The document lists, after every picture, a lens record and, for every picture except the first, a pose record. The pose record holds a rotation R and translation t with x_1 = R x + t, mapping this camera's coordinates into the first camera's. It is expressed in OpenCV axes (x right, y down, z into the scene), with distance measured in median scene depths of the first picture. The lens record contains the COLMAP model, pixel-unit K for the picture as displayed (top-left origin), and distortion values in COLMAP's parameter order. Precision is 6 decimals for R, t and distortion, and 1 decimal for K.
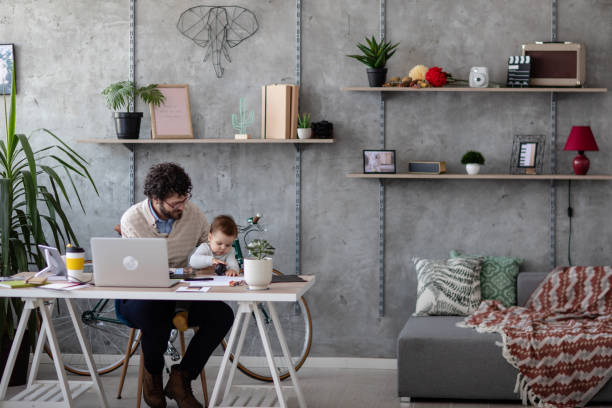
lens RADIAL K [[1620.1, 0, 308.0], [0, 1620.1, 175.0], [0, 0, 1]] dist [-0.061061, -0.707254]
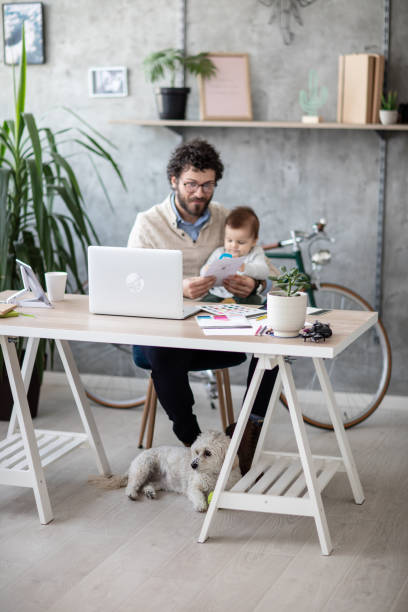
lens RADIAL K [[1452.1, 0, 204.0], [0, 1452.1, 306.0], [0, 0, 1]] dist [-0.099525, -0.307128]
pose [[0.982737, 0.039910, -0.180651, 0.039157], [-0.019586, 0.993411, 0.112921, -0.012020], [0.183967, -0.107433, 0.977044, 0.284057]]
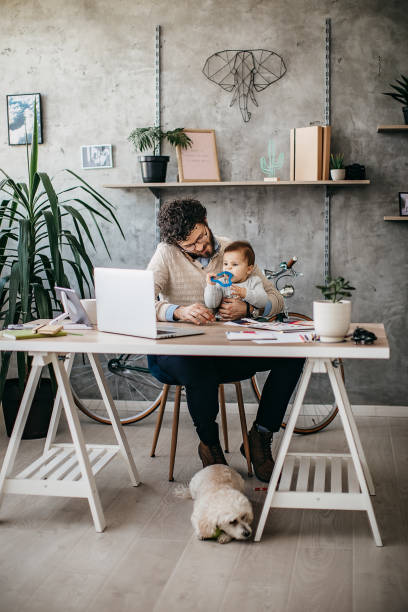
lens RADIAL K [[924.4, 0, 193.0], [0, 924.4, 294.9], [0, 0, 1]] dist [-0.149066, 0.086170]
pose [[0.998599, -0.000546, -0.052920, -0.058056], [0.002327, 0.999433, 0.033602, 0.026274], [0.052872, -0.033678, 0.998033, 0.439777]]
